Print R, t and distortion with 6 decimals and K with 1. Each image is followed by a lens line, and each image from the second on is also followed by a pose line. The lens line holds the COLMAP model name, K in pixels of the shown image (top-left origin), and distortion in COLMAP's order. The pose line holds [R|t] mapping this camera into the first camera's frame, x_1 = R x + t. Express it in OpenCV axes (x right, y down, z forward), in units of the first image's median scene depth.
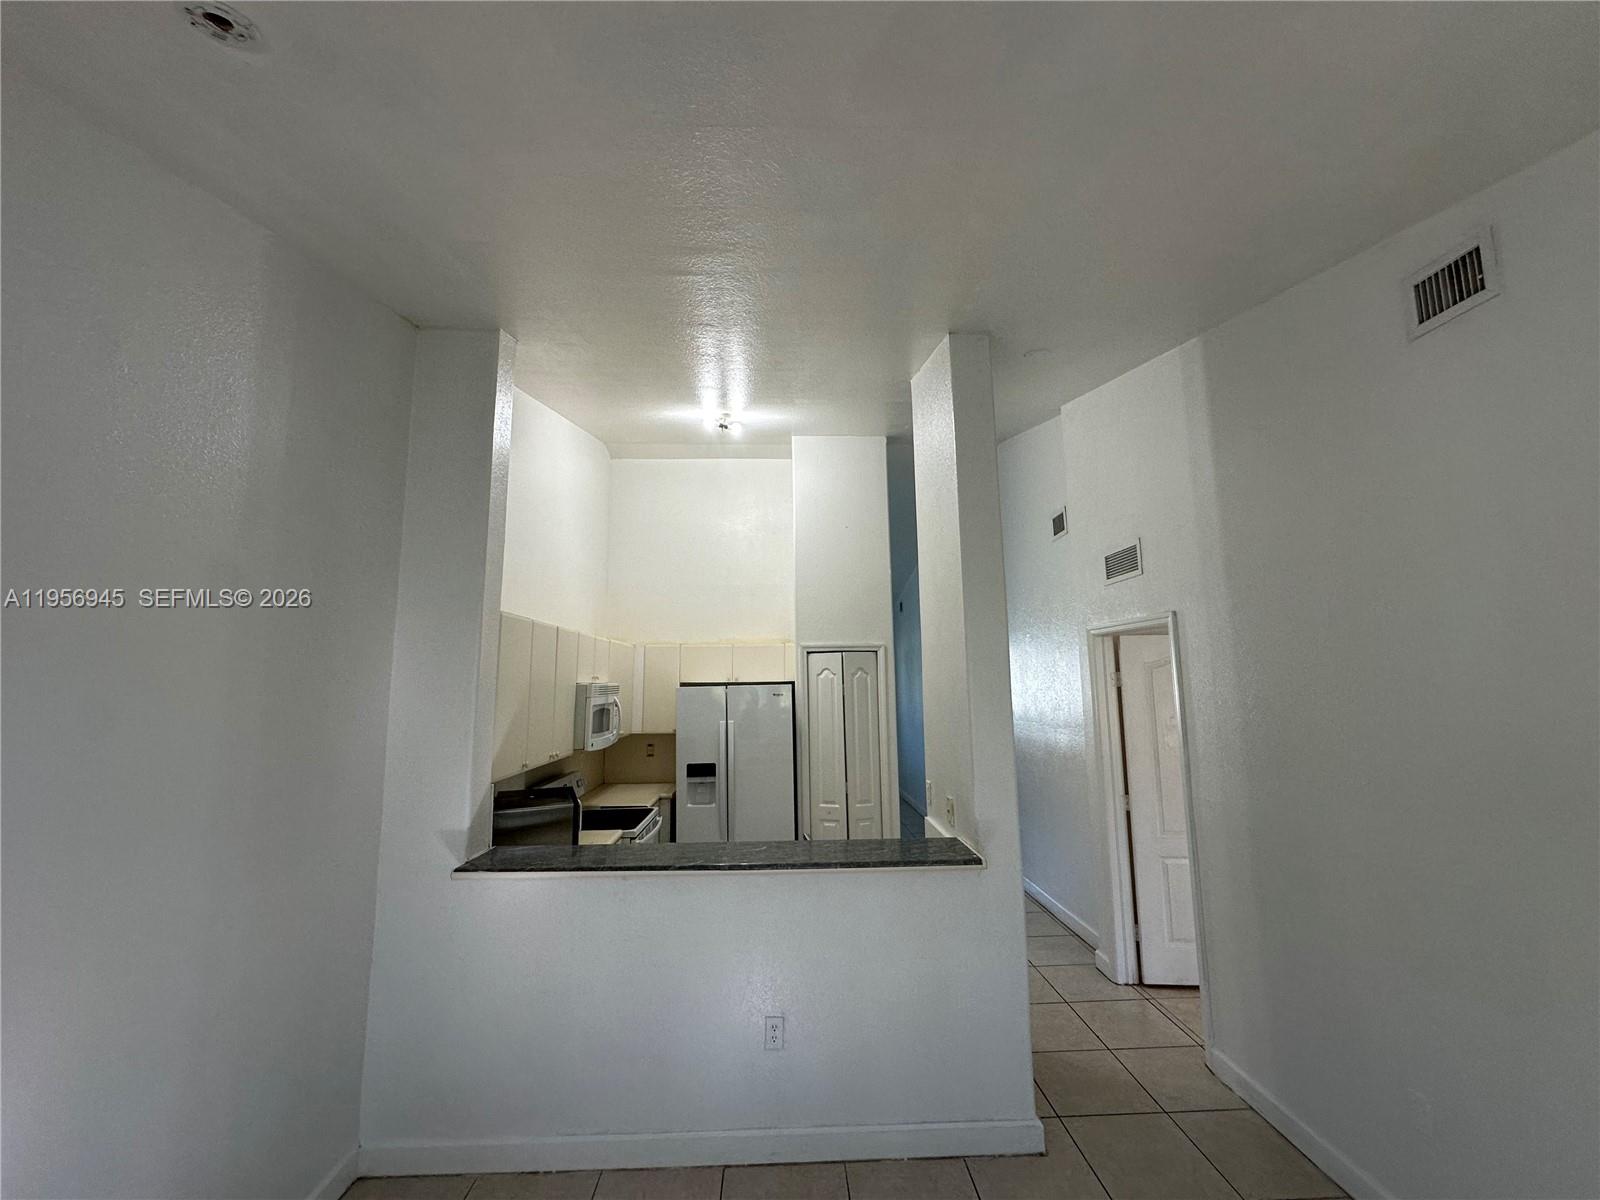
lens RADIAL K [[639.3, 0, 800.1], [0, 639.3, 601.9], [0, 0, 1]] dist [-0.002019, 0.000587]
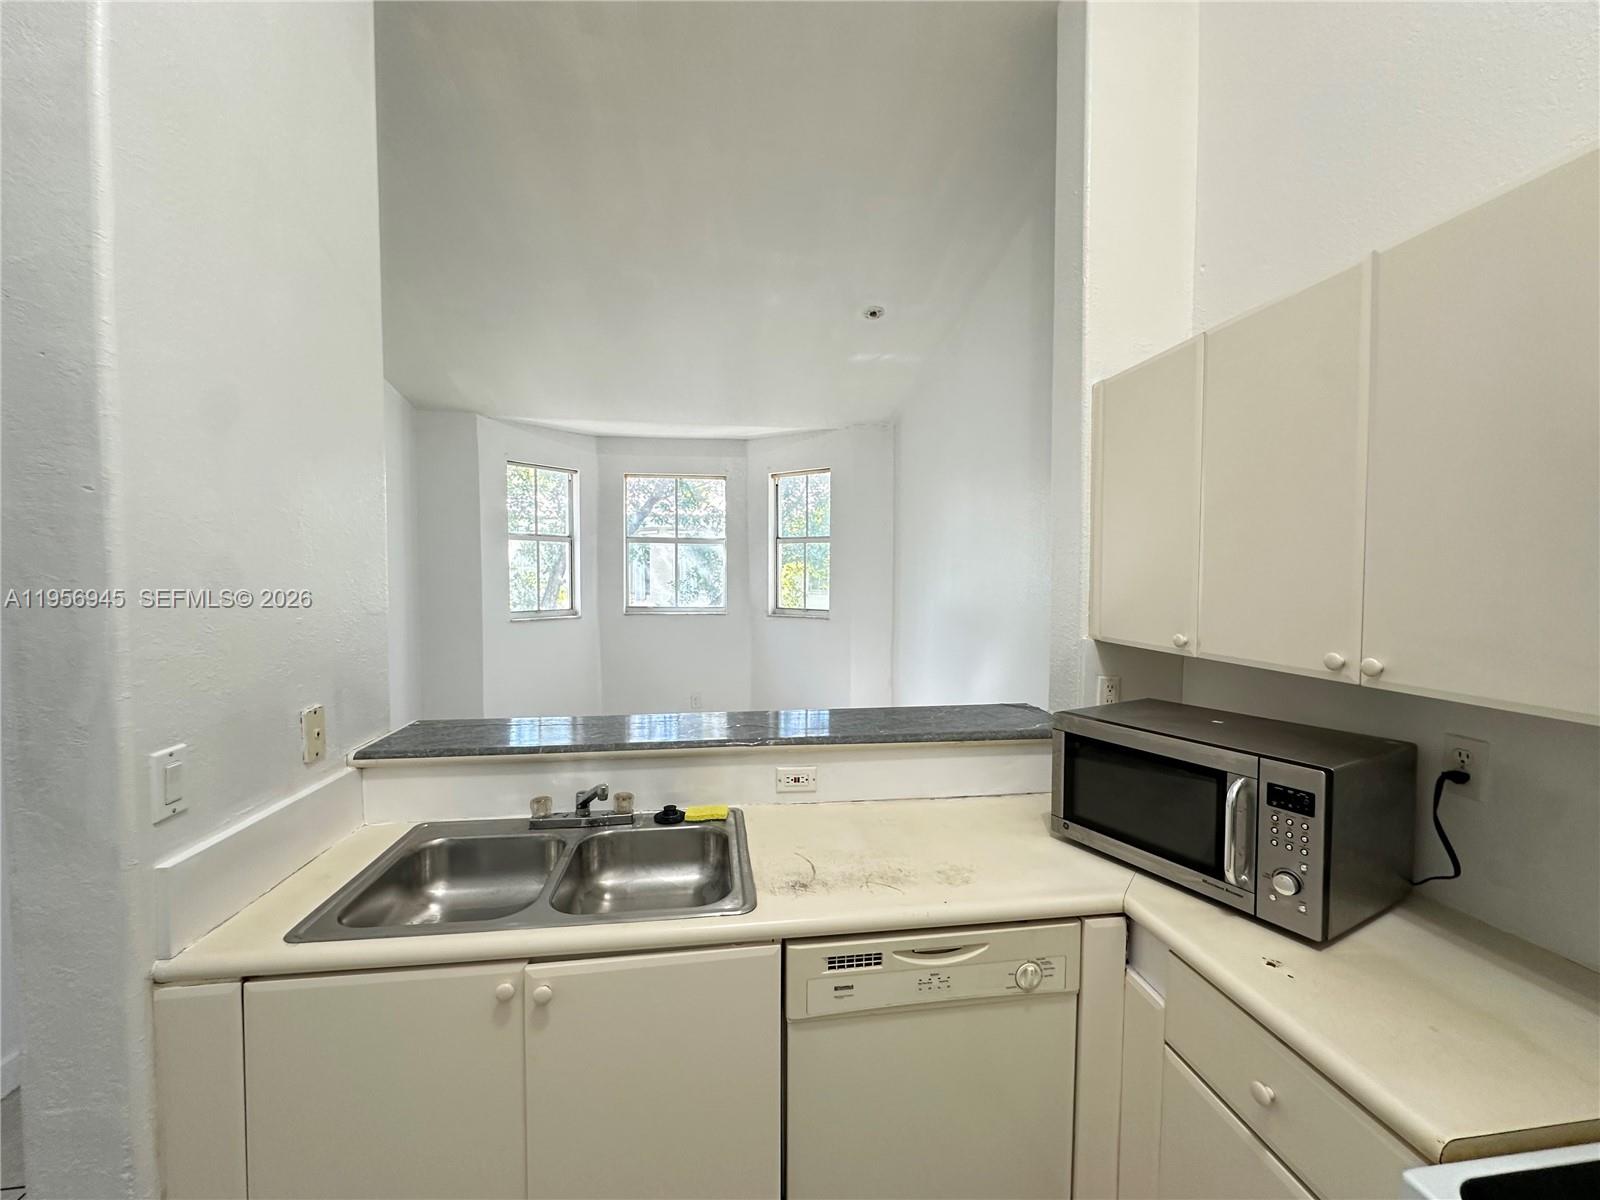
lens RADIAL K [[639.3, 0, 800.1], [0, 639.3, 601.9], [0, 0, 1]] dist [-0.002019, 0.000587]
pose [[-0.994891, 0.013989, -0.099977, -0.062277], [0.021902, 0.996674, -0.078496, 0.177303], [0.098547, -0.080285, -0.991889, 1.009173]]
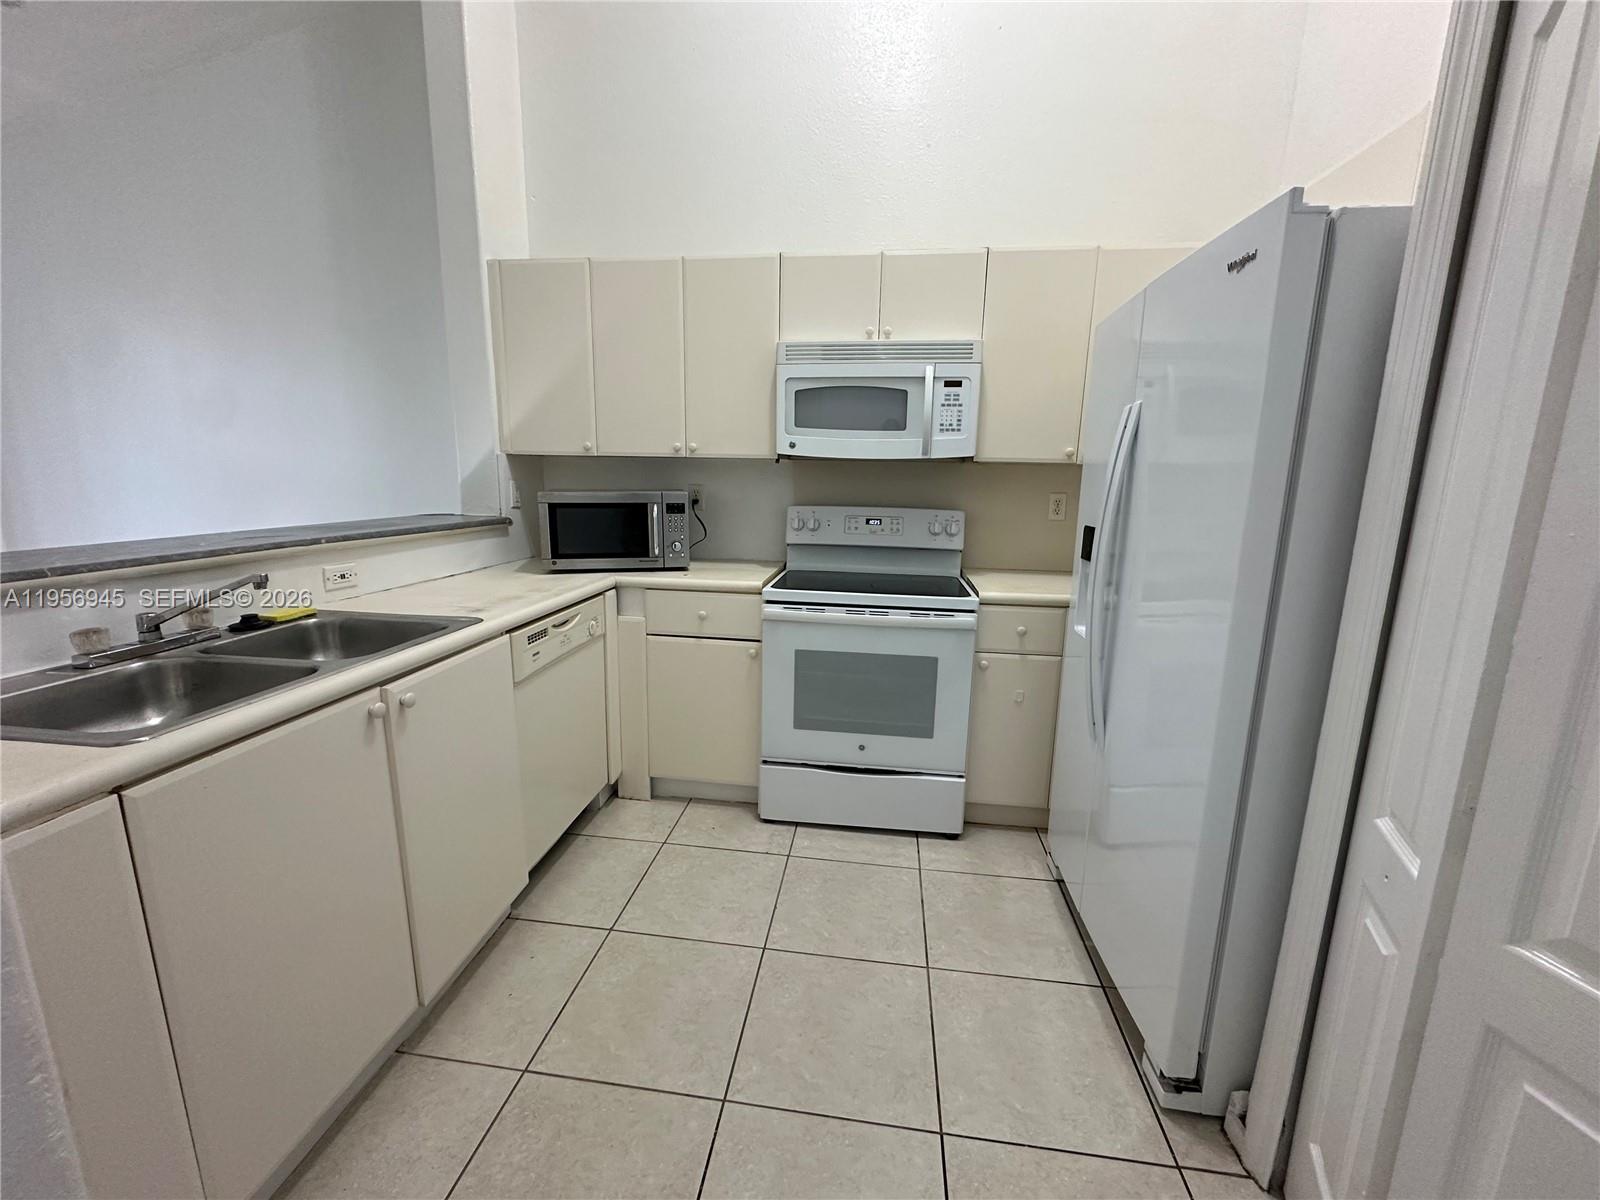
lens RADIAL K [[639.3, 0, 800.1], [0, 639.3, 601.9], [0, 0, 1]] dist [-0.002019, 0.000587]
pose [[-0.168118, 0.202025, -0.964843, 0.258854], [0.107946, 0.976661, 0.185691, 0.226691], [0.979839, -0.072933, -0.186002, 0.979130]]
